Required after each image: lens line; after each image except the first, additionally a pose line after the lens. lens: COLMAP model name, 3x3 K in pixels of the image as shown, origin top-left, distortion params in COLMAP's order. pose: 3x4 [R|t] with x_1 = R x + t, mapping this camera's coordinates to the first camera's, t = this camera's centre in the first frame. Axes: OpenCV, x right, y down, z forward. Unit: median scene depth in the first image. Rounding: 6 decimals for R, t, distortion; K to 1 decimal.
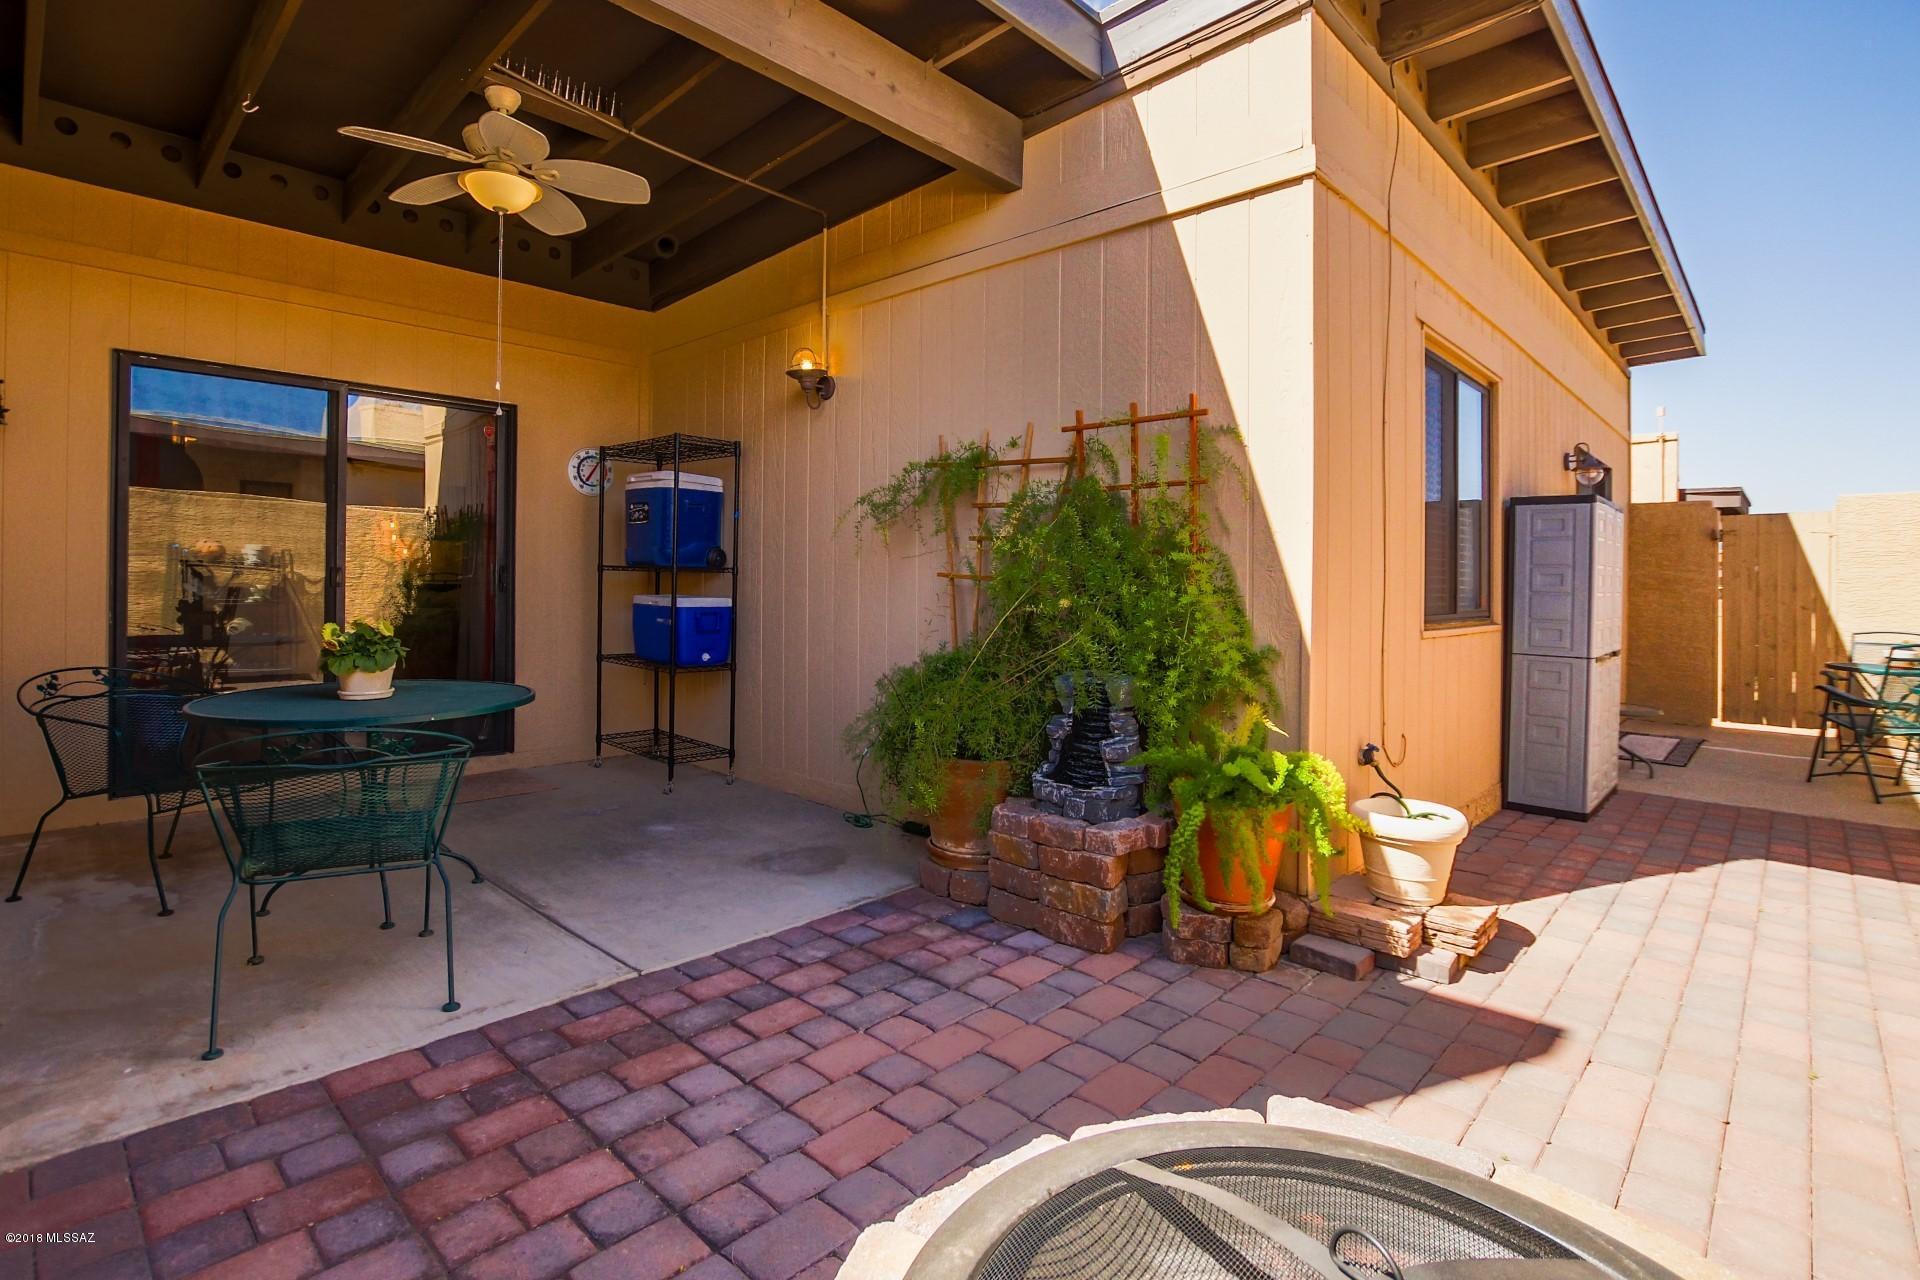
lens RADIAL K [[920.4, 0, 939.4], [0, 920.4, 577.0], [0, 0, 1]] dist [-0.027863, 0.003320]
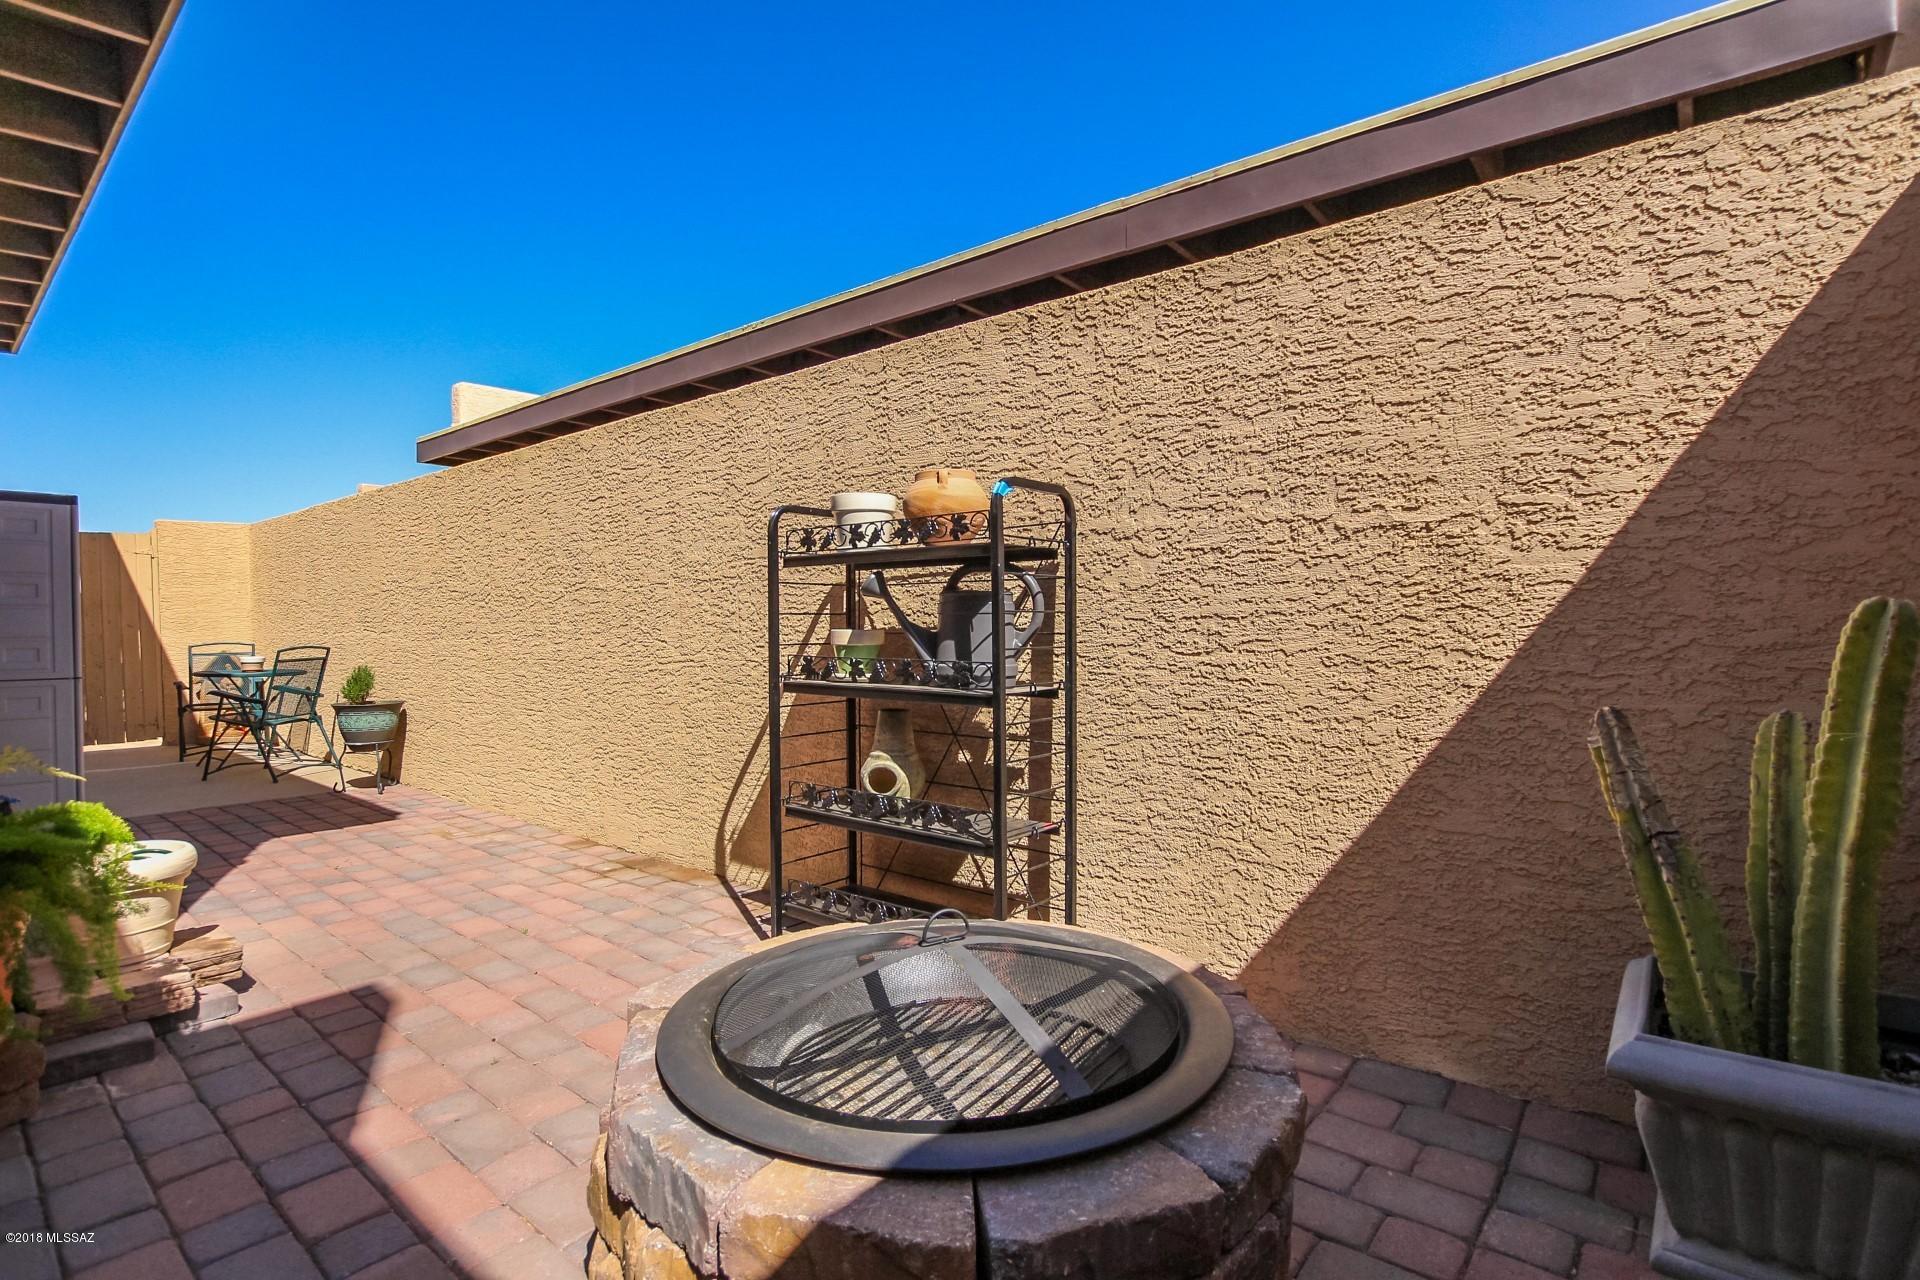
lens RADIAL K [[920.4, 0, 964.3], [0, 920.4, 642.2], [0, 0, 1]] dist [-0.027863, 0.003320]
pose [[-0.071527, -0.041706, 0.996566, -0.404157], [0.000263, 0.999125, 0.041832, 0.029324], [-0.997439, 0.003254, -0.071454, 0.321262]]
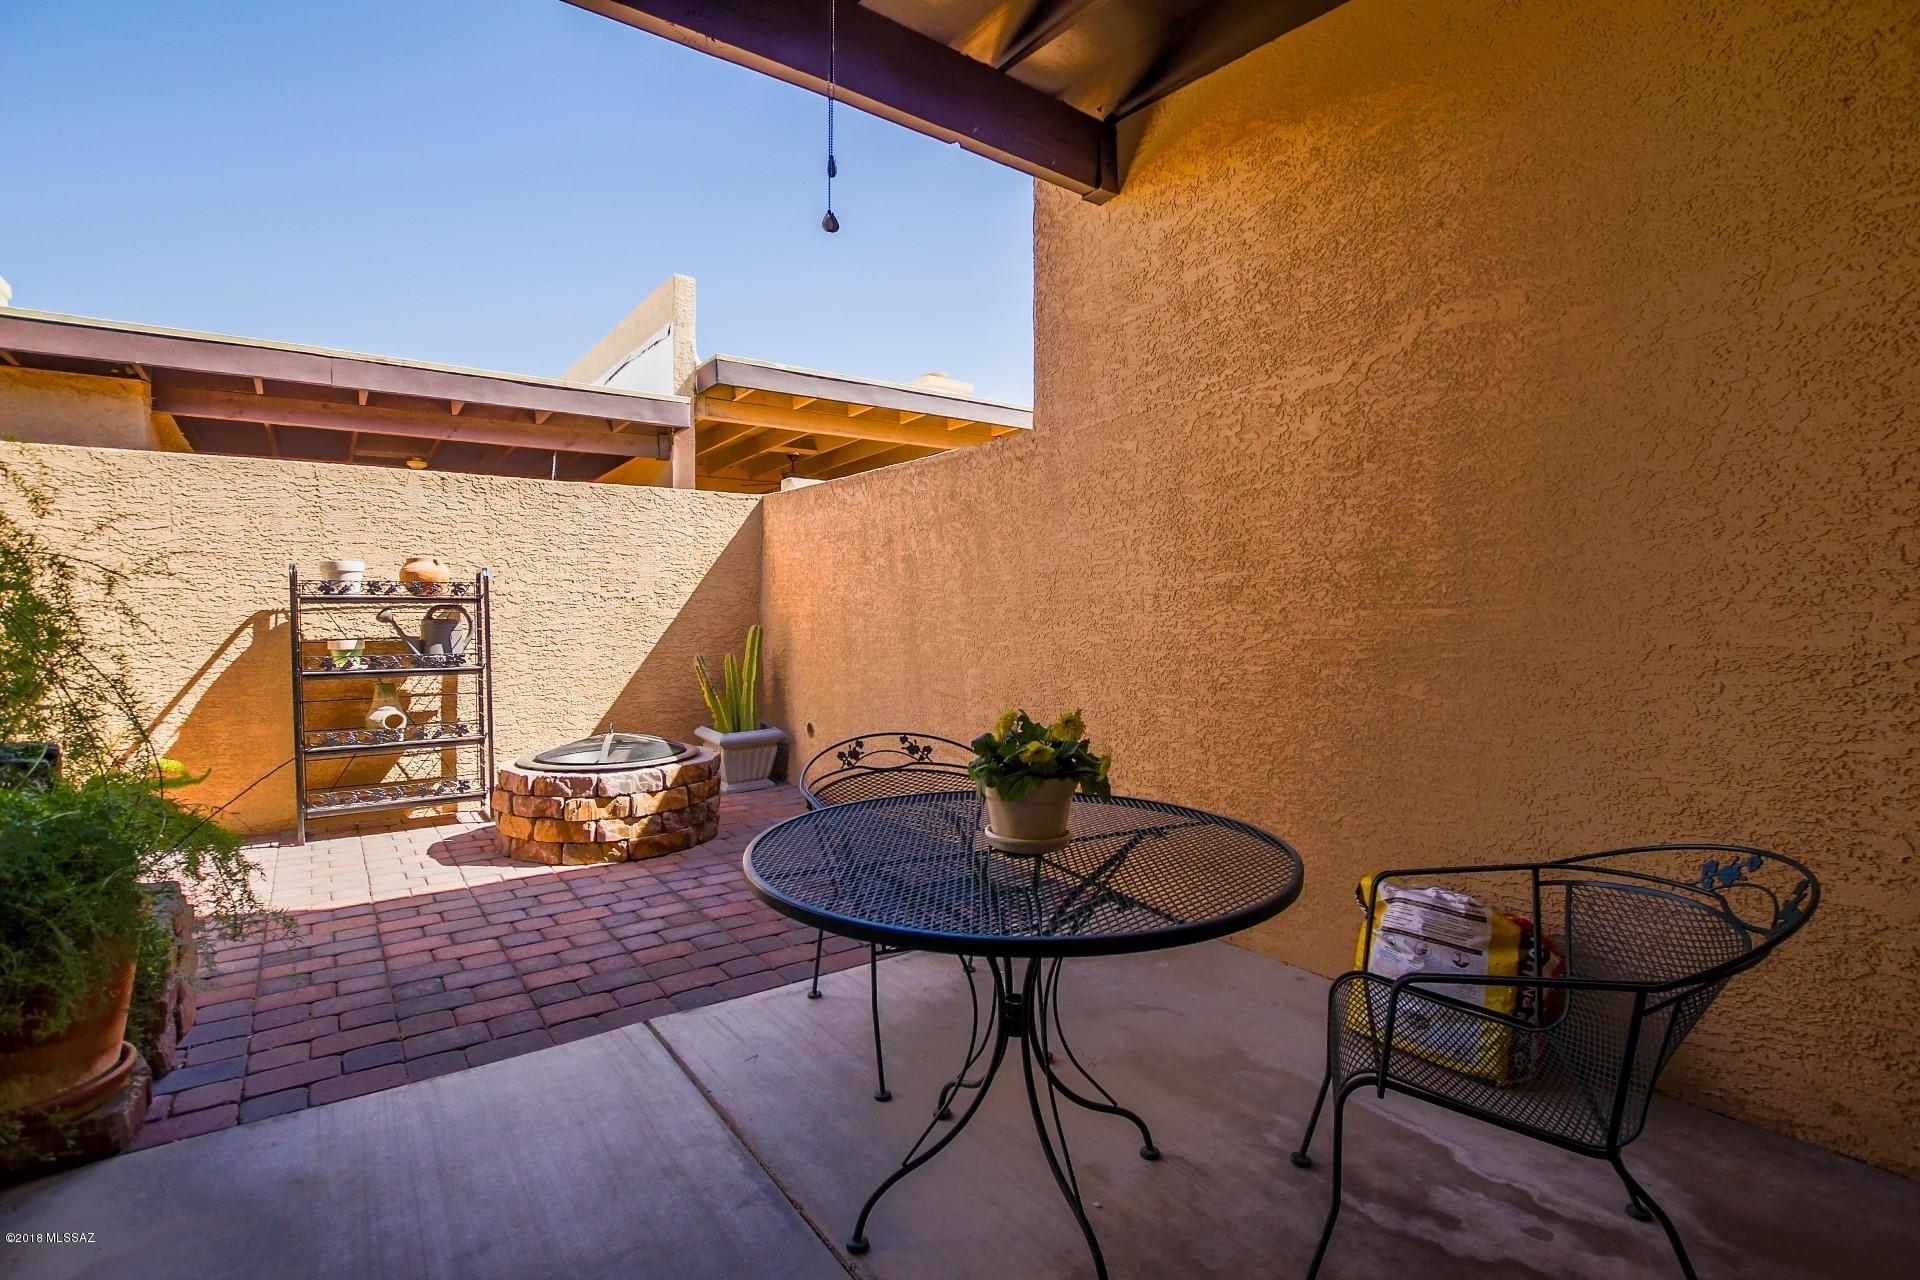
lens RADIAL K [[920.4, 0, 961.7], [0, 920.4, 637.5], [0, 0, 1]] dist [-0.027863, 0.003320]
pose [[-0.984755, -0.017773, 0.173034, -0.839366], [-0.013534, 0.999579, 0.025647, -0.008218], [-0.173417, 0.022914, -0.984582, 1.932416]]
